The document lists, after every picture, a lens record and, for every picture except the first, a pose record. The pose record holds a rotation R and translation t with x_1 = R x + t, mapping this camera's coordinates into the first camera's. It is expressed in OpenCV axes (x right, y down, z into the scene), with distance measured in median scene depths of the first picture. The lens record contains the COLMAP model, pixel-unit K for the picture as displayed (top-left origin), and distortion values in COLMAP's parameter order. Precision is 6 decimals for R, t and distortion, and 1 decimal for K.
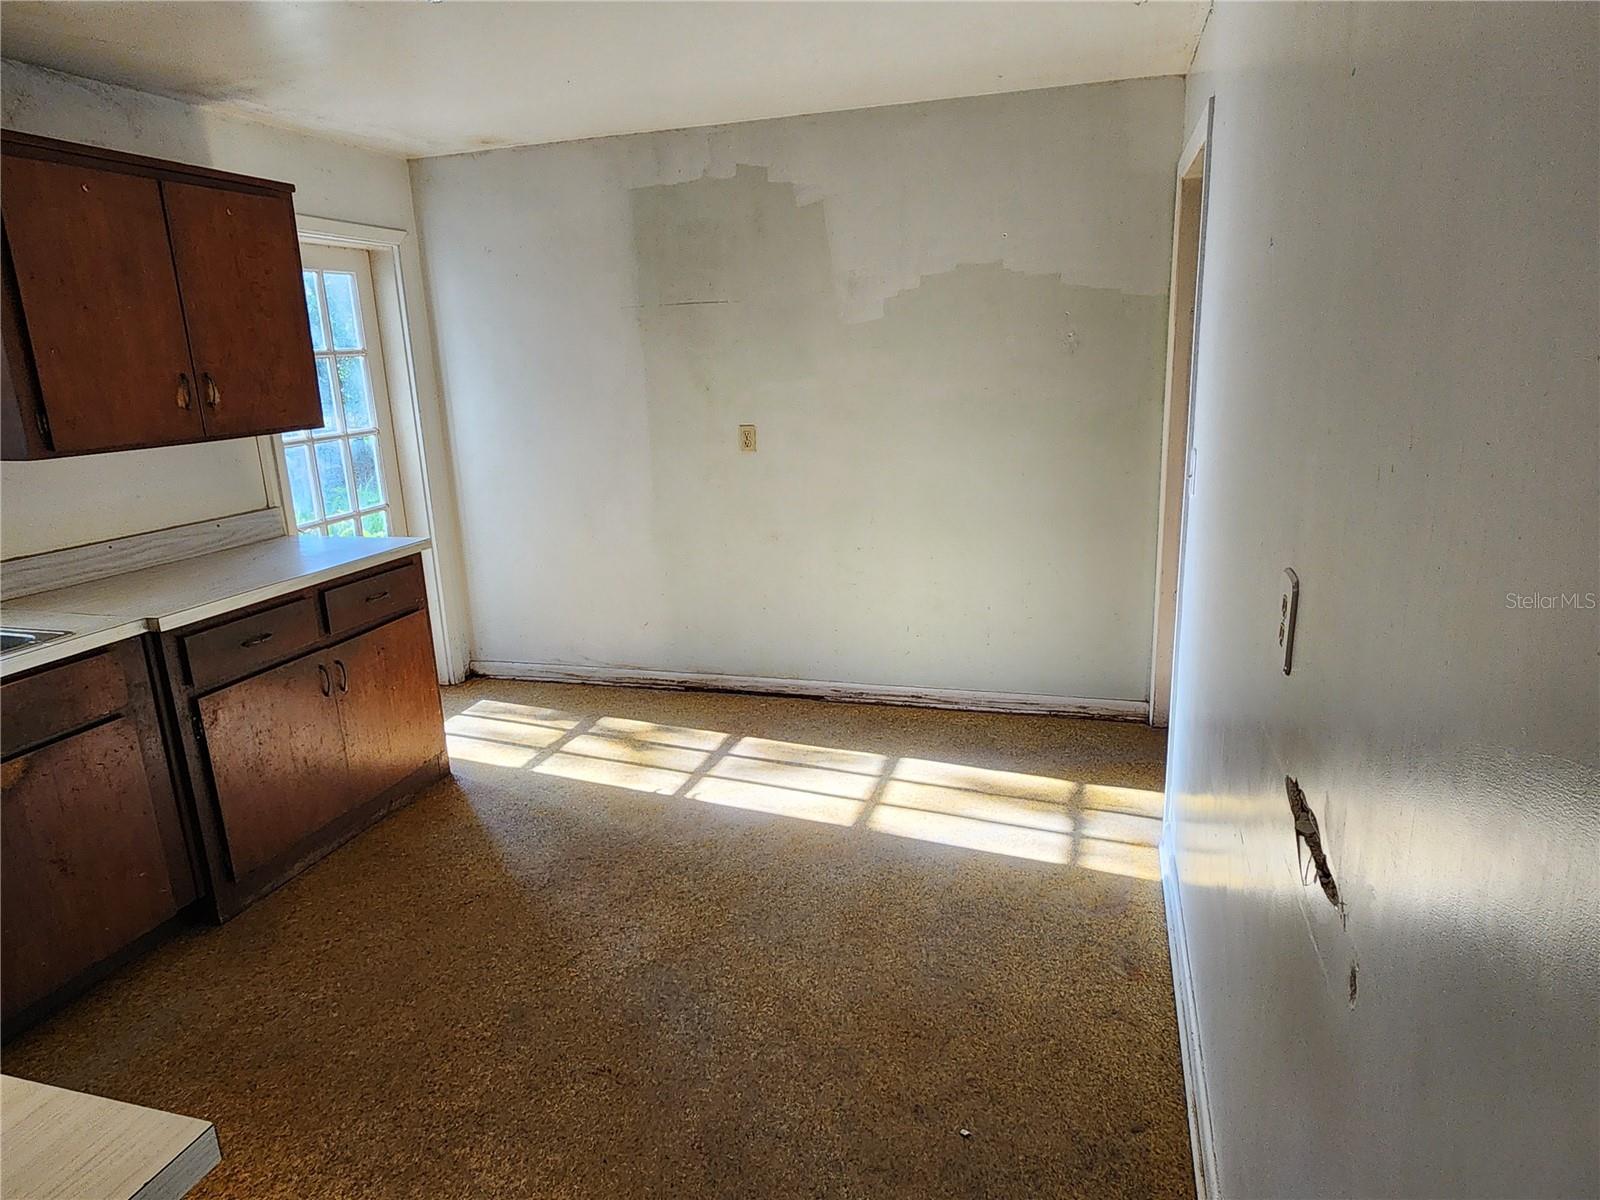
lens RADIAL K [[986.9, 0, 786.7], [0, 986.9, 593.8], [0, 0, 1]] dist [0.006230, -0.002086]
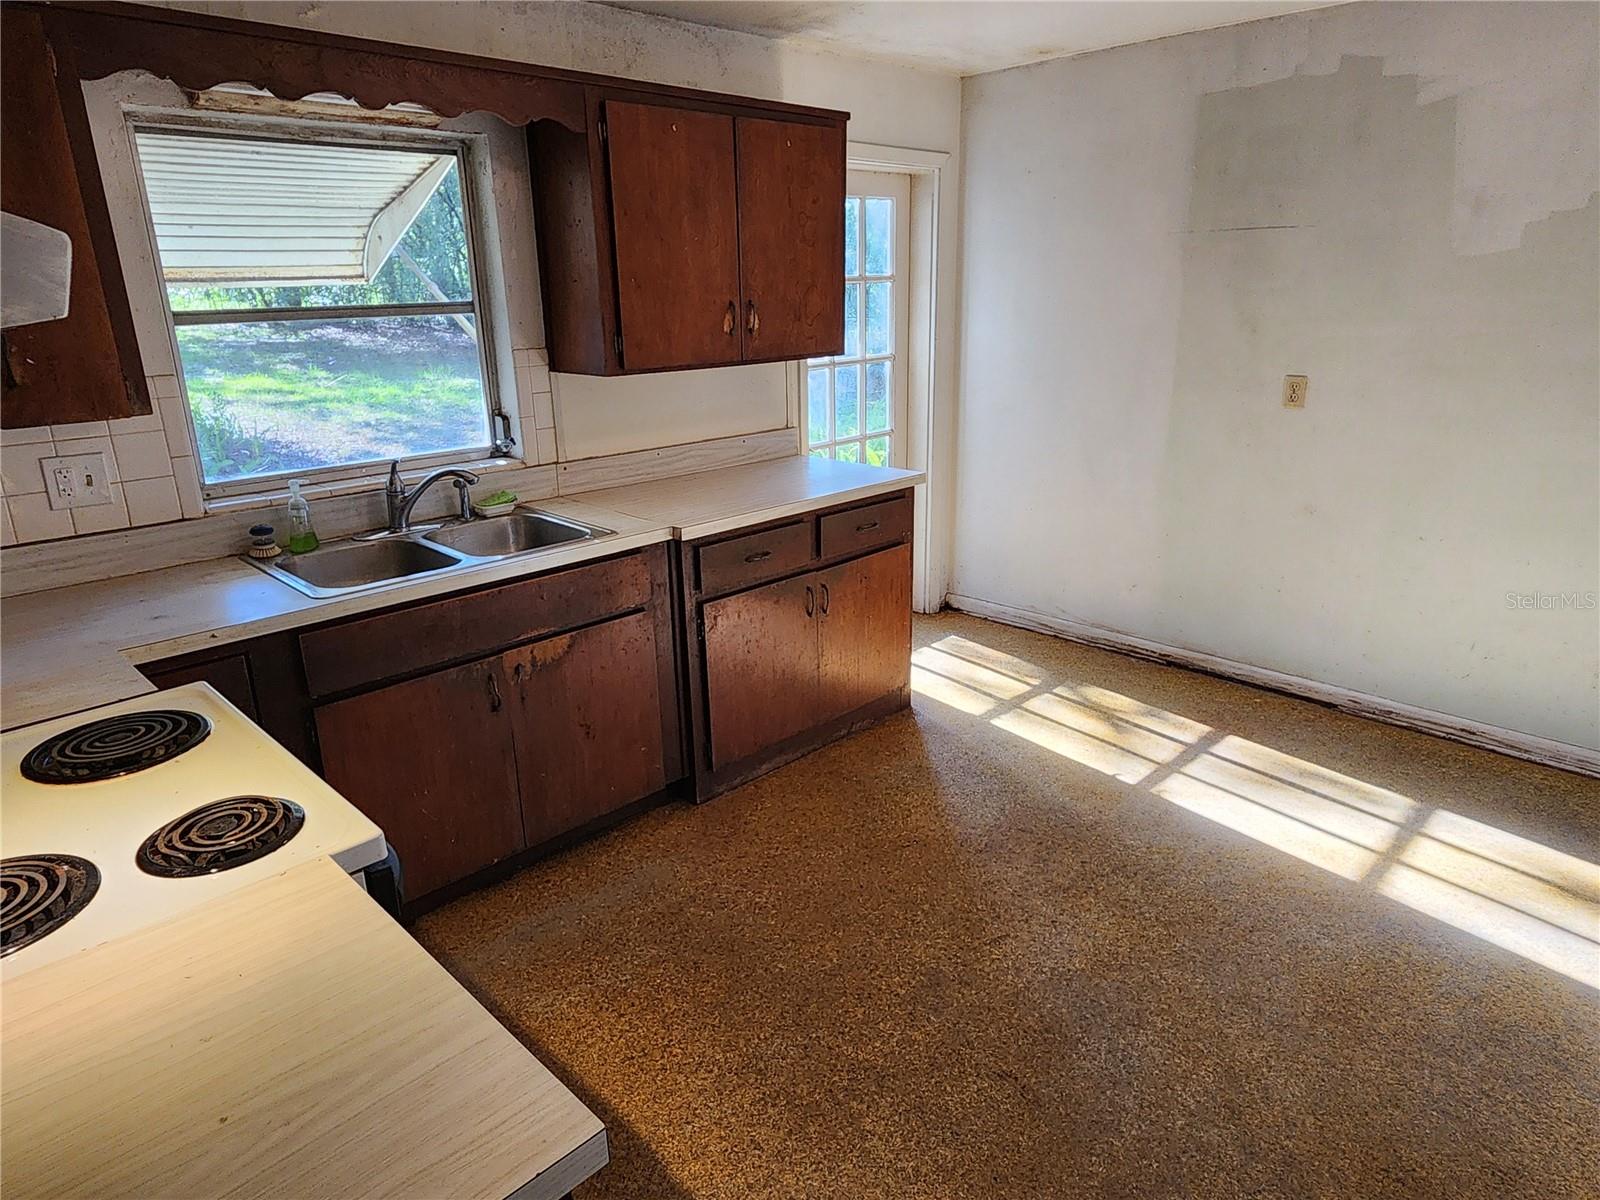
lens RADIAL K [[986.9, 0, 793.1], [0, 986.9, 593.3], [0, 0, 1]] dist [0.006230, -0.002086]
pose [[0.879247, 0.166002, -0.446507, -0.014468], [-0.130837, 0.985425, 0.108719, -0.030526], [0.458047, -0.037171, 0.888151, 0.054843]]
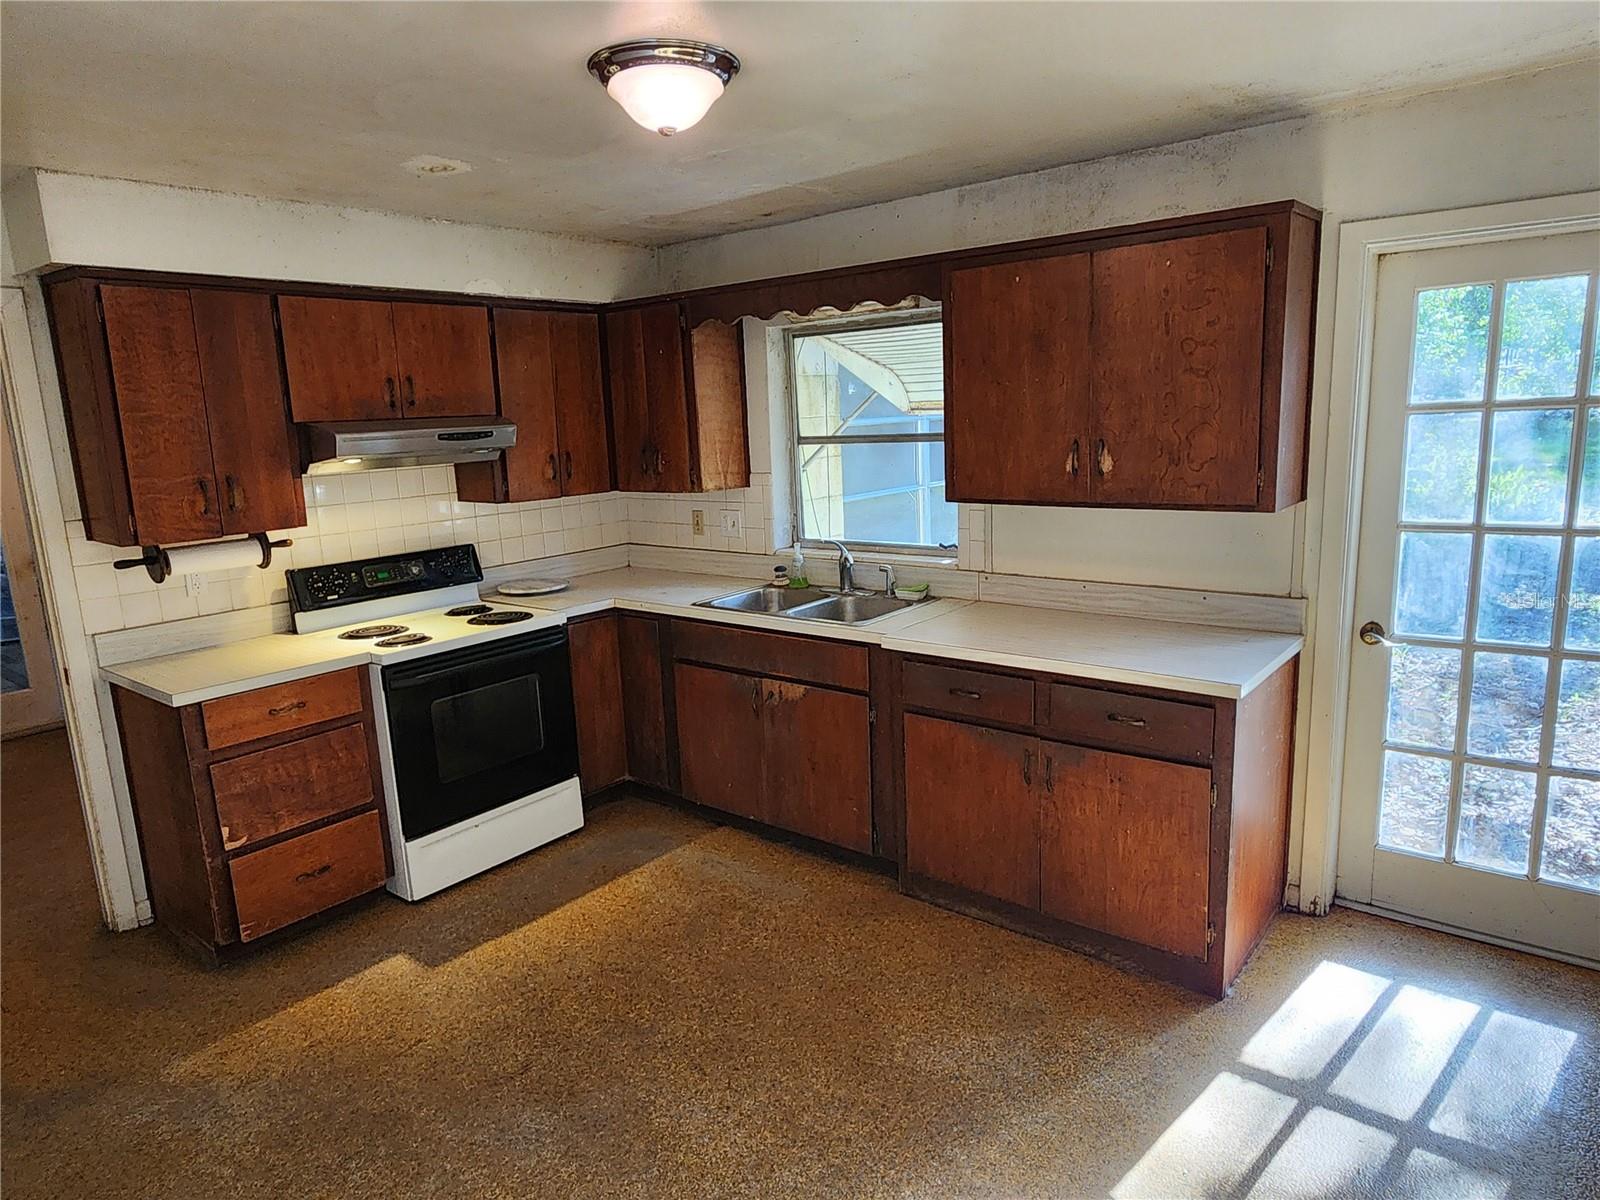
lens RADIAL K [[986.9, 0, 803.1], [0, 986.9, 599.9], [0, 0, 1]] dist [0.006230, -0.002086]
pose [[-0.367301, 0.230074, -0.901197, 0.405457], [-0.169605, 0.936109, 0.308113, -0.299538], [0.914508, 0.266018, -0.304812, 0.981100]]
